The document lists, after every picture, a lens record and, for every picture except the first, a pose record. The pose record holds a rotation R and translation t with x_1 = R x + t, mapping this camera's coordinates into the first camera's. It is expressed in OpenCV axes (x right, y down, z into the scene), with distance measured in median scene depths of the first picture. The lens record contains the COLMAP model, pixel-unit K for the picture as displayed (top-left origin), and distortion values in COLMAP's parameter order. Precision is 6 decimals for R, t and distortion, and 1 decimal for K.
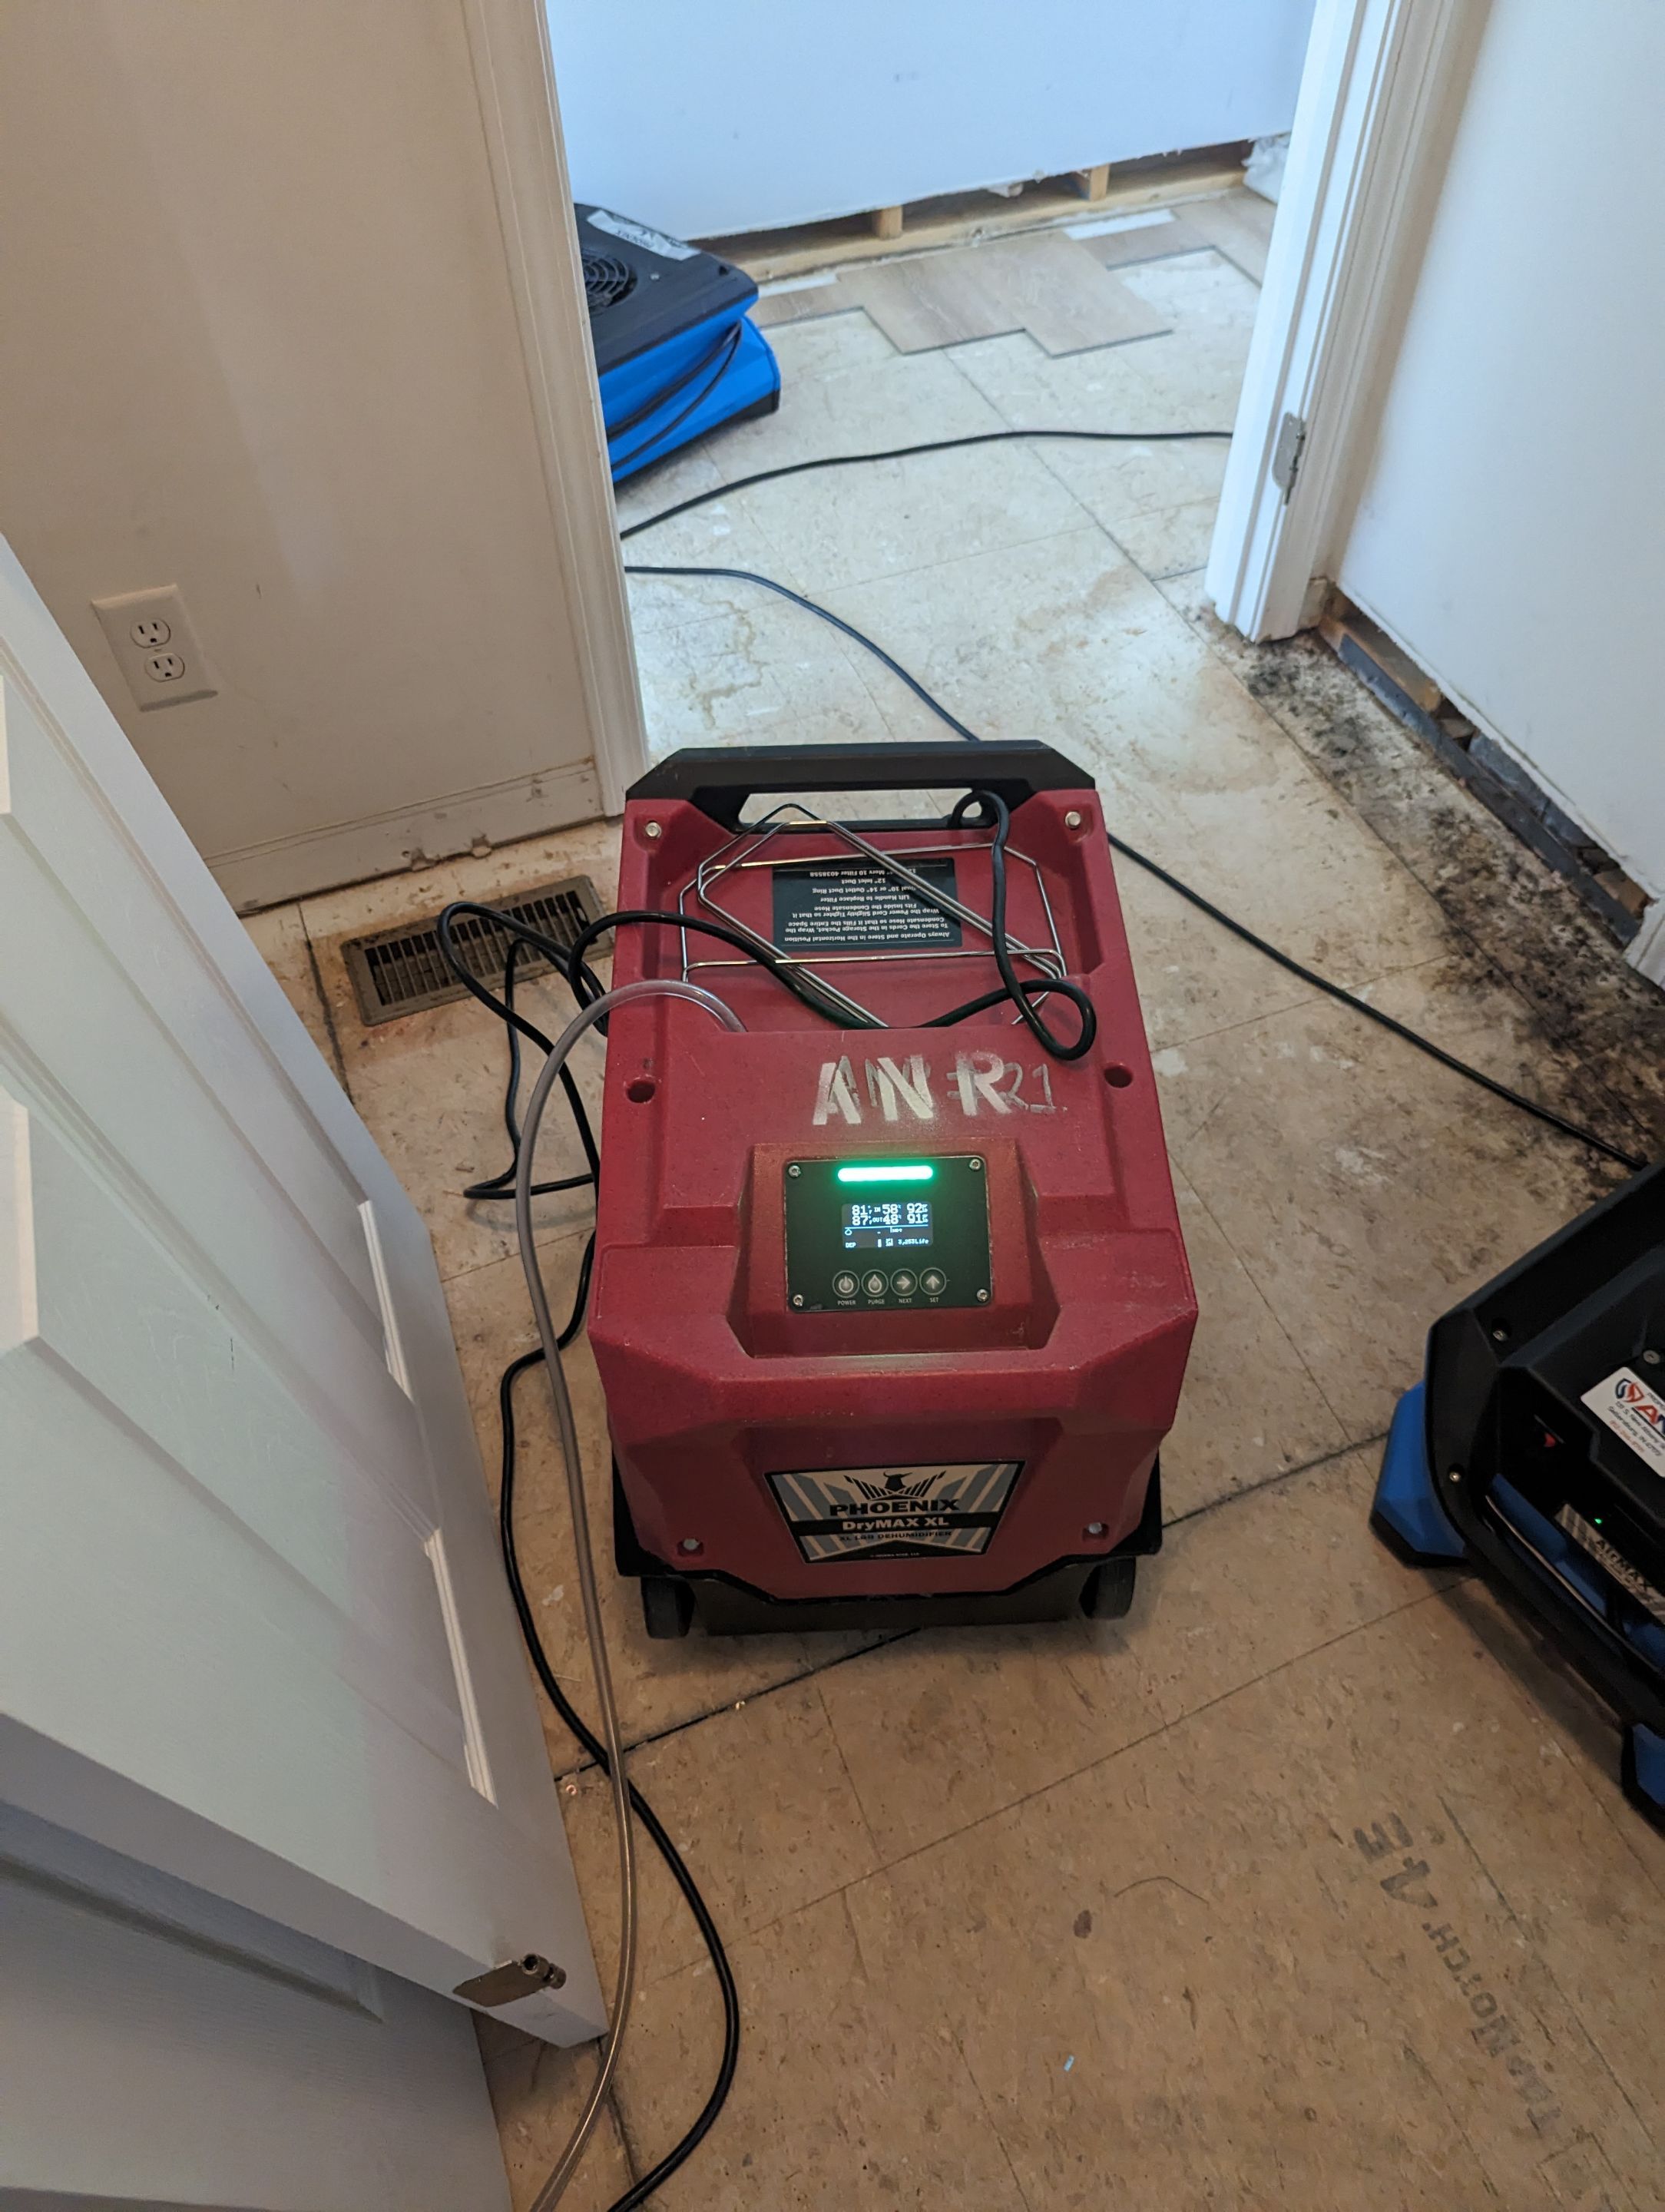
lens RADIAL K [[1583.5, 0, 862.4], [0, 1583.5, 1094.9], [0, 0, 1]] dist [0.054755, -0.042299]
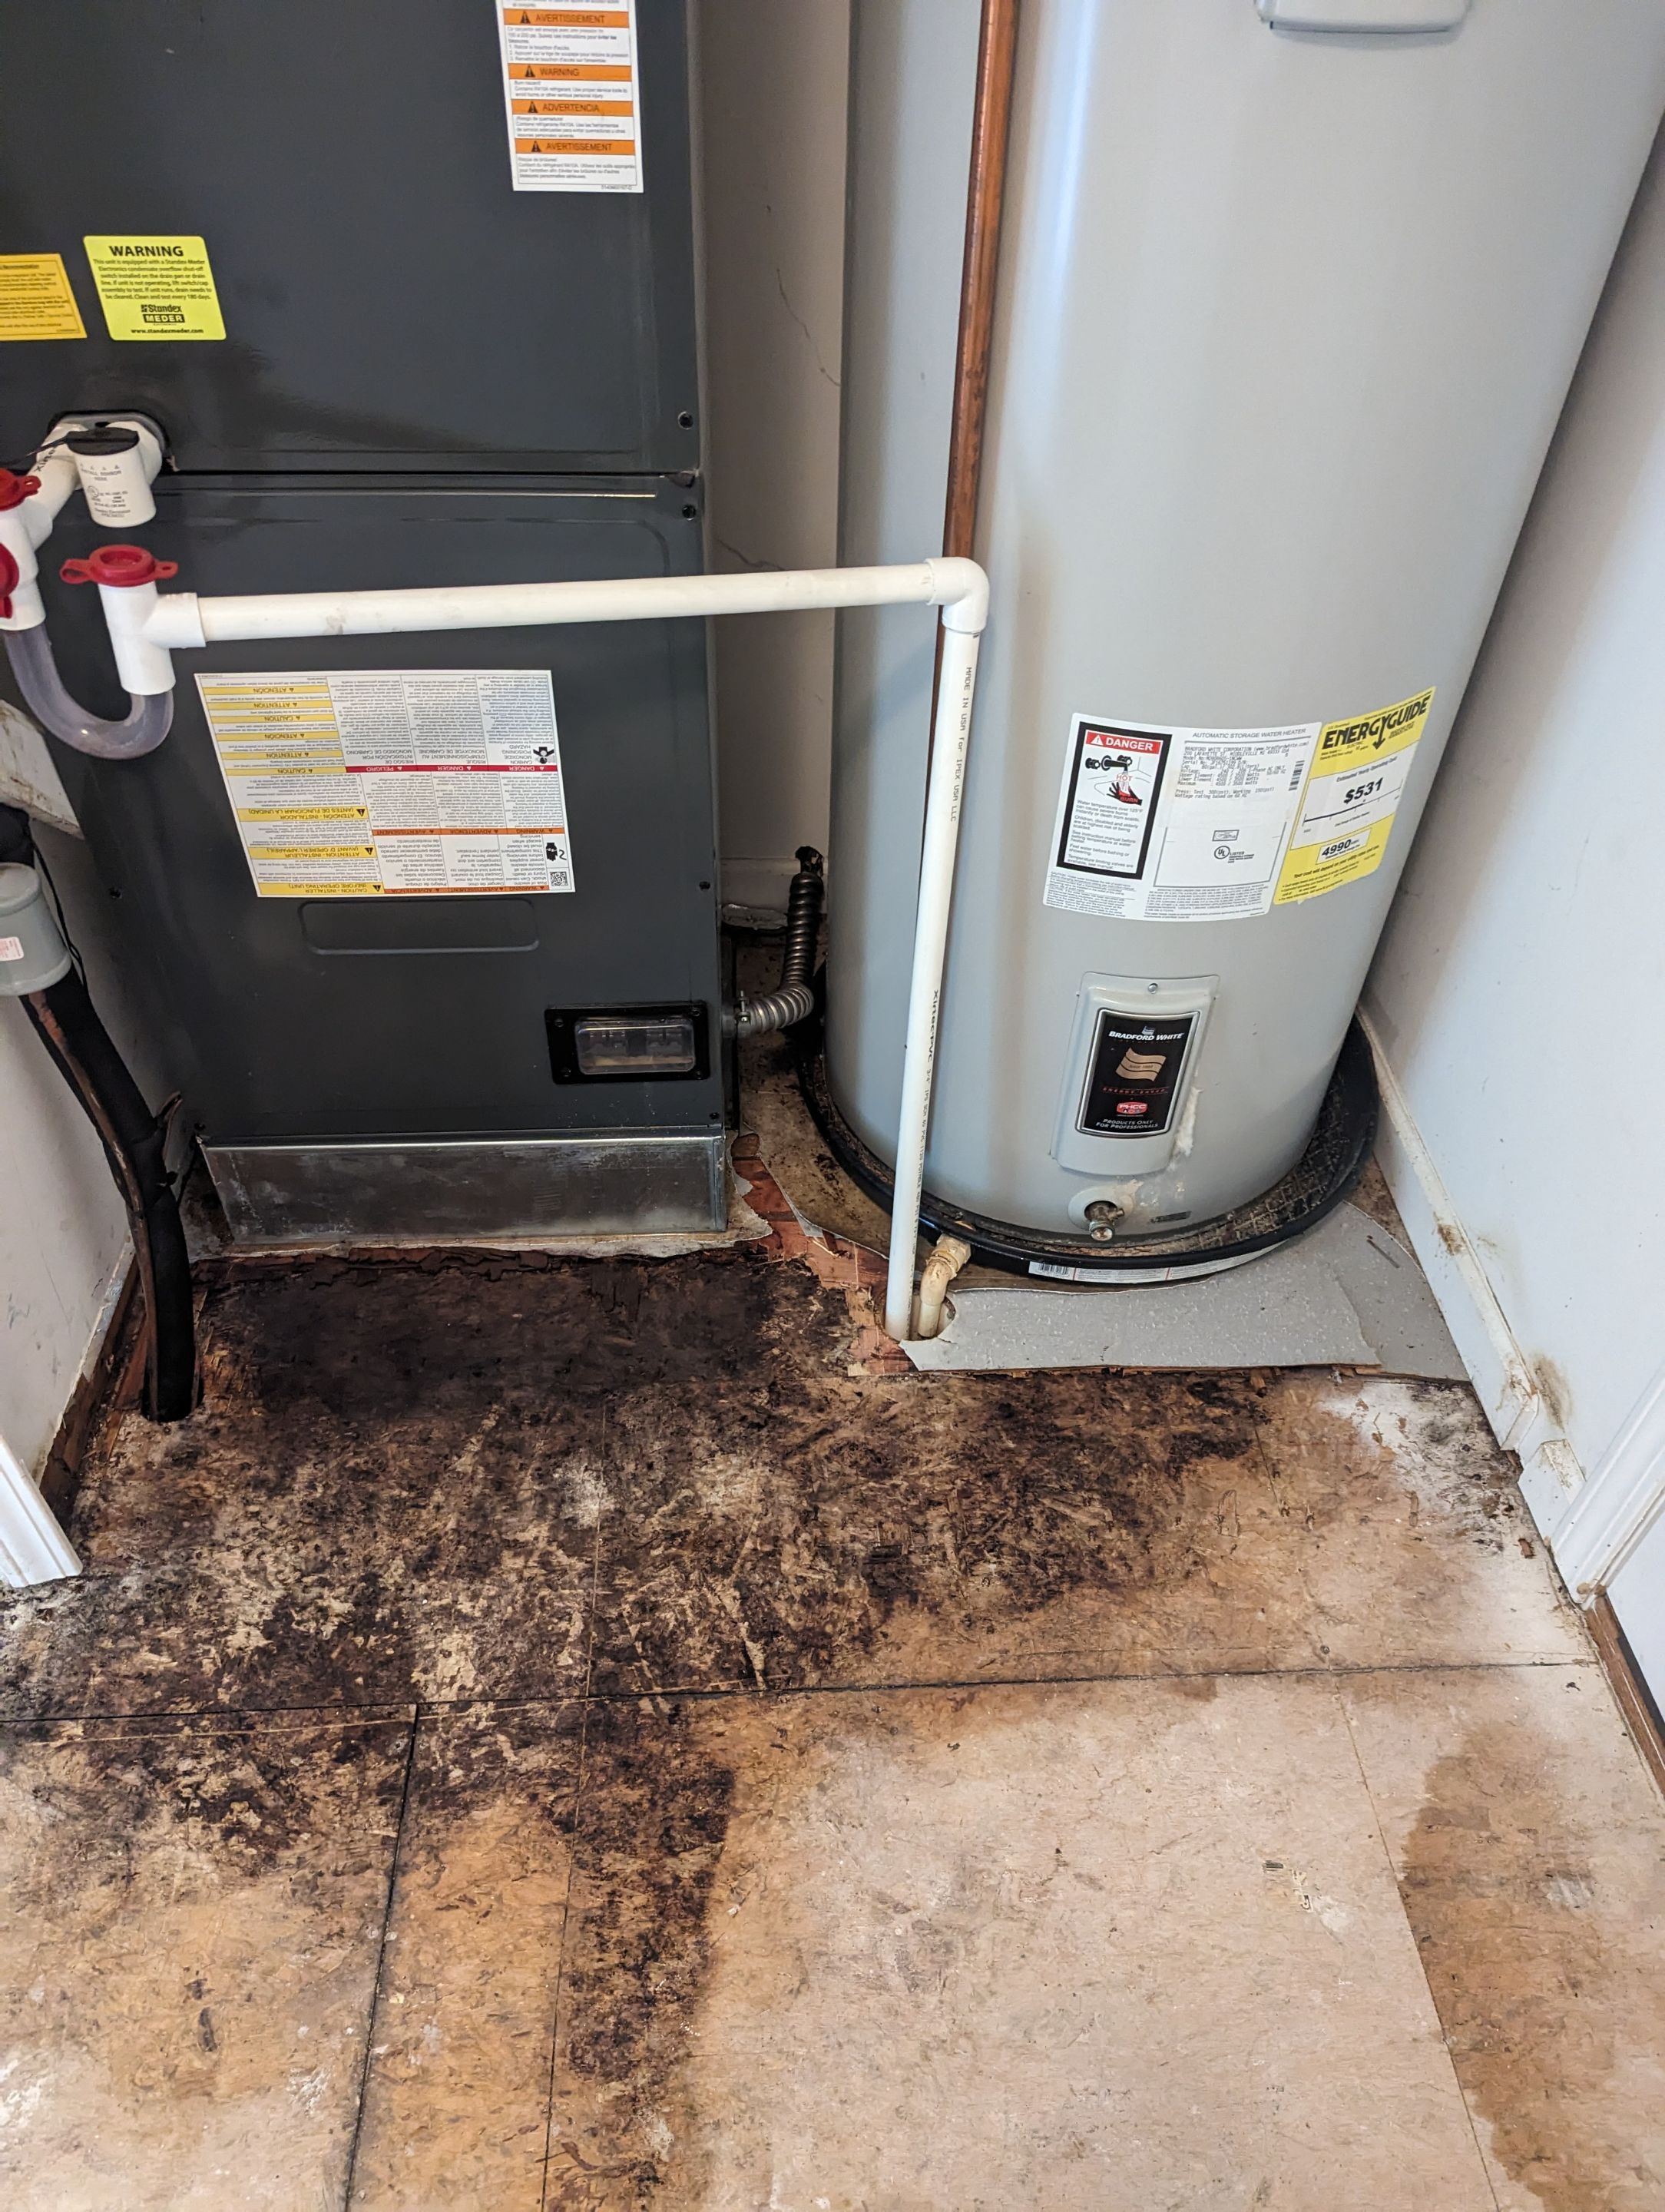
lens RADIAL K [[1583.5, 0, 831.2], [0, 1583.5, 1115.6], [0, 0, 1]] dist [0.054755, -0.042299]
pose [[0.337369, -0.656556, 0.674623, 0.202173], [0.723929, 0.639044, 0.259904, -0.136026], [-0.601755, 0.400696, 0.690893, 0.069792]]
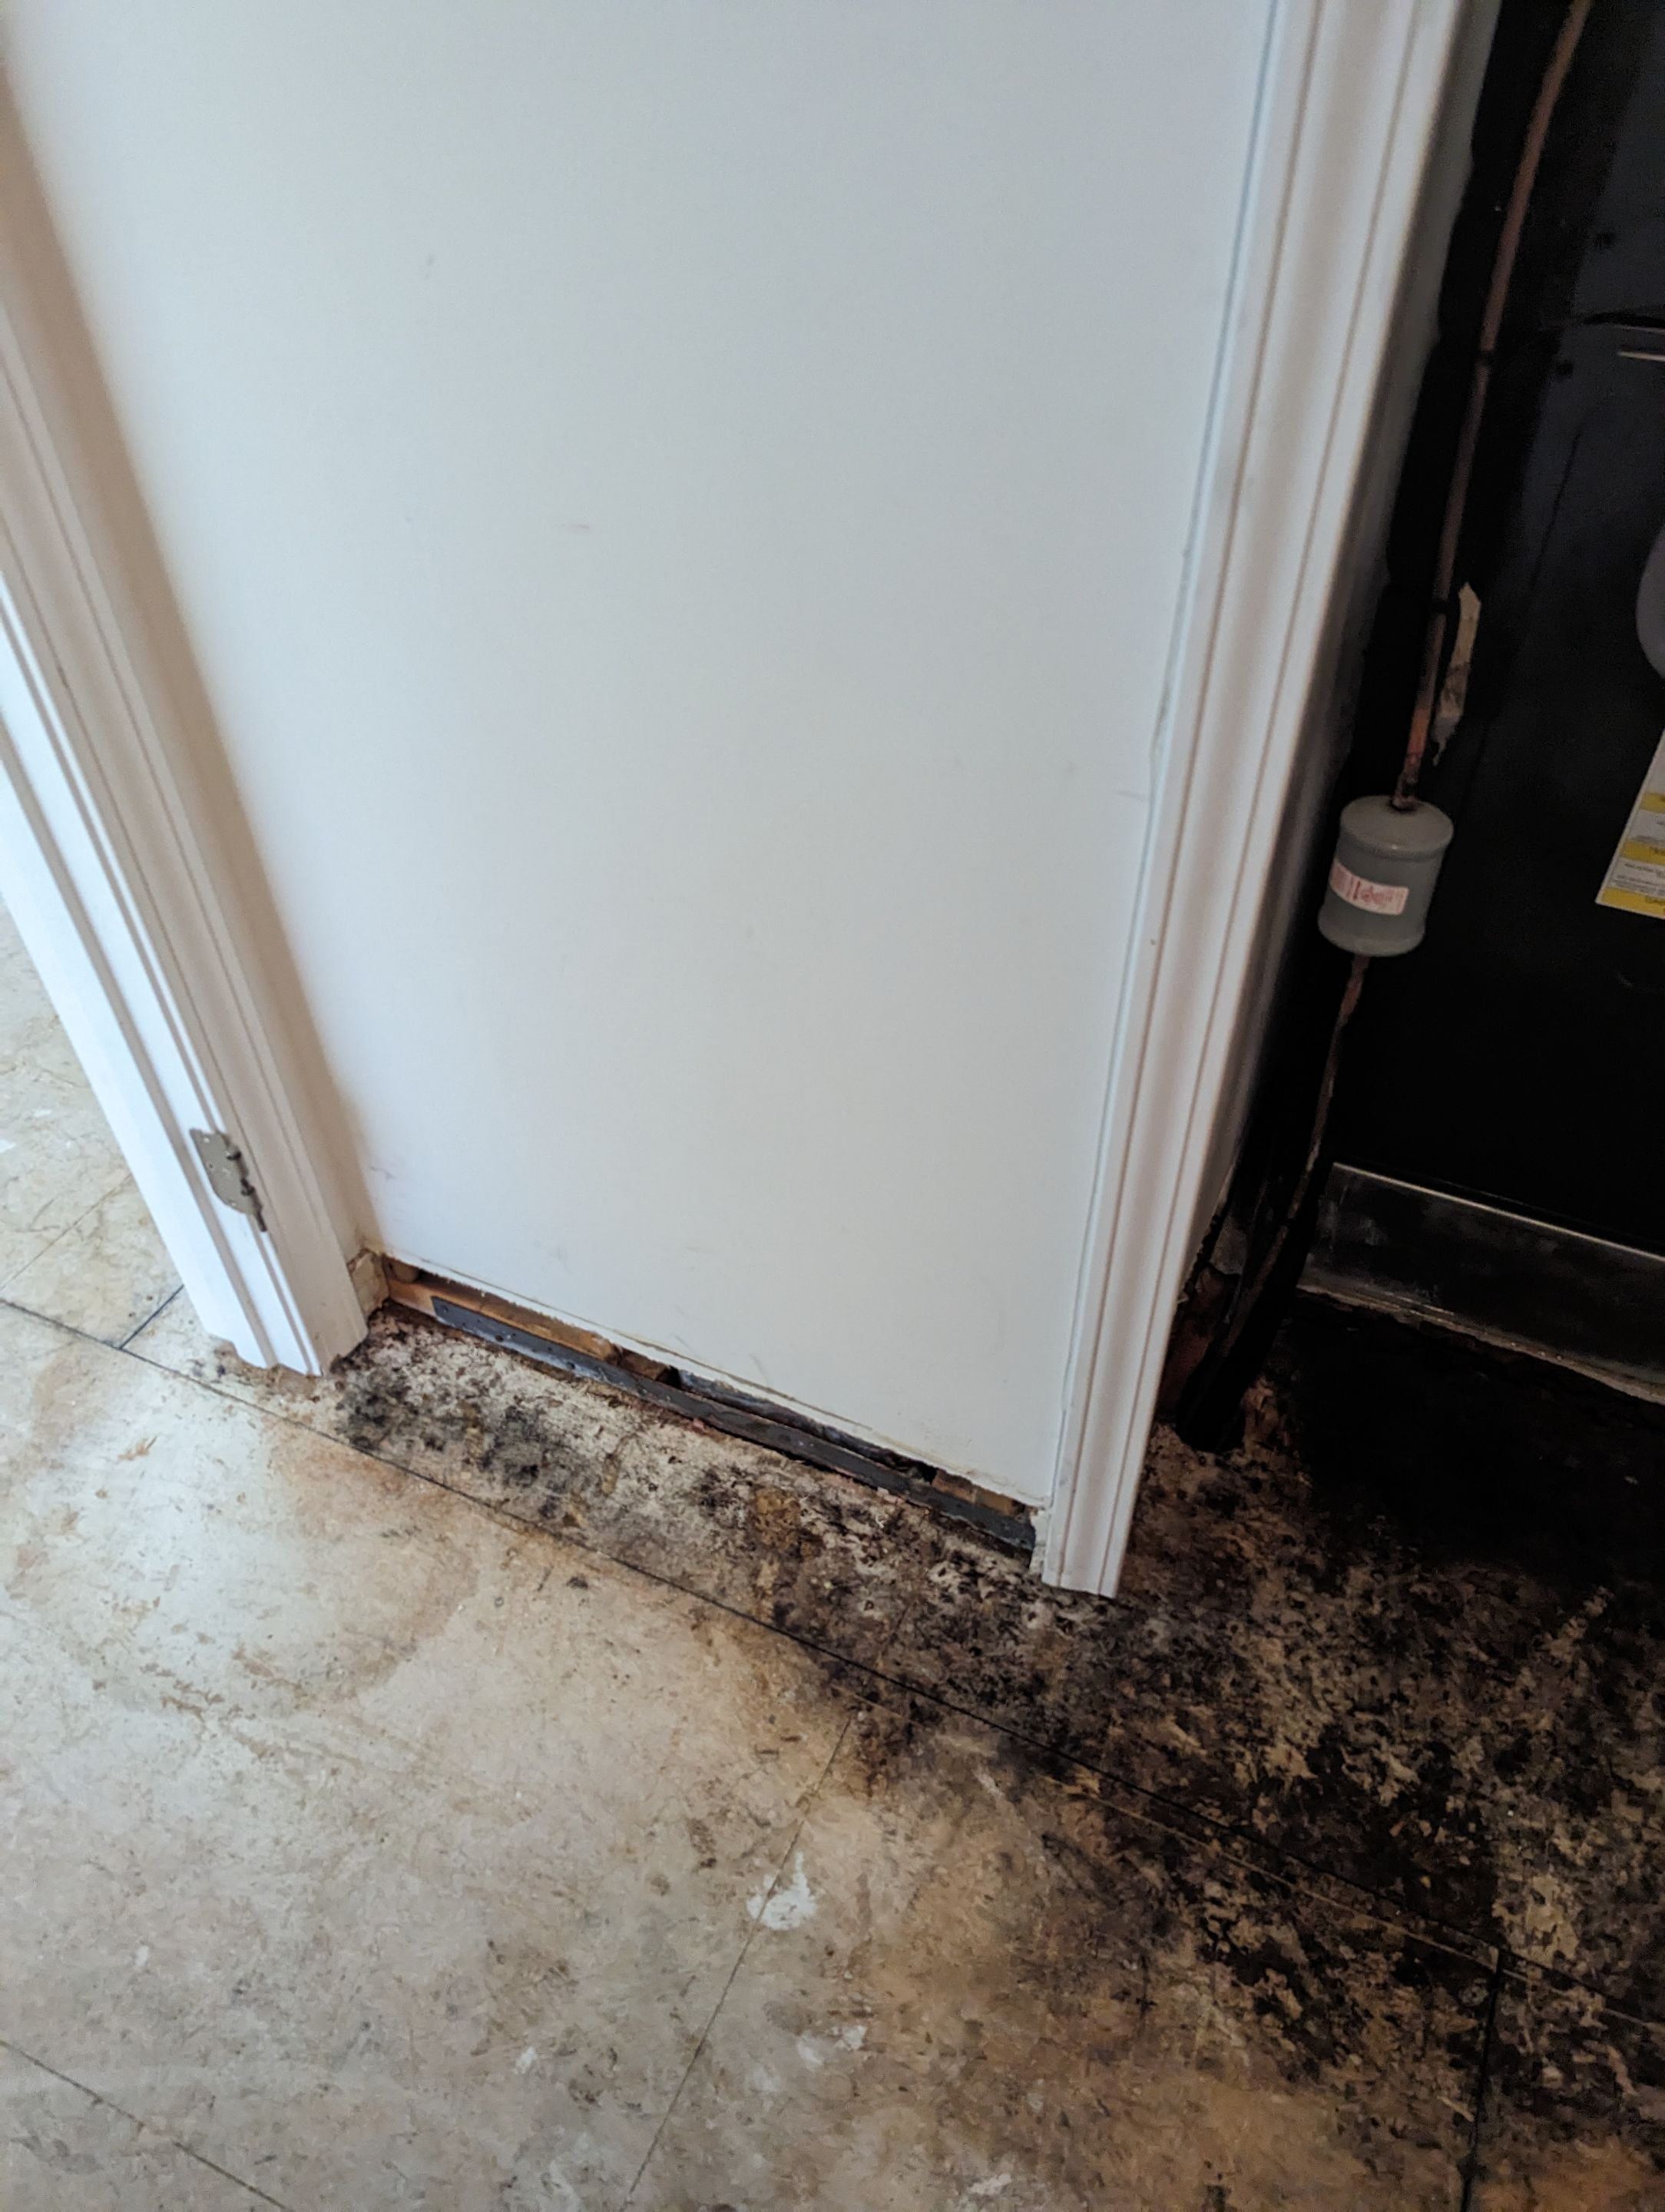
lens RADIAL K [[1583.5, 0, 848.1], [0, 1583.5, 1097.0], [0, 0, 1]] dist [0.054755, -0.042299]
pose [[0.733262, -0.470630, 0.490749, 0.147093], [0.536323, 0.843975, 0.008017, -0.295517], [-0.417953, 0.257321, 0.871264, 0.319117]]
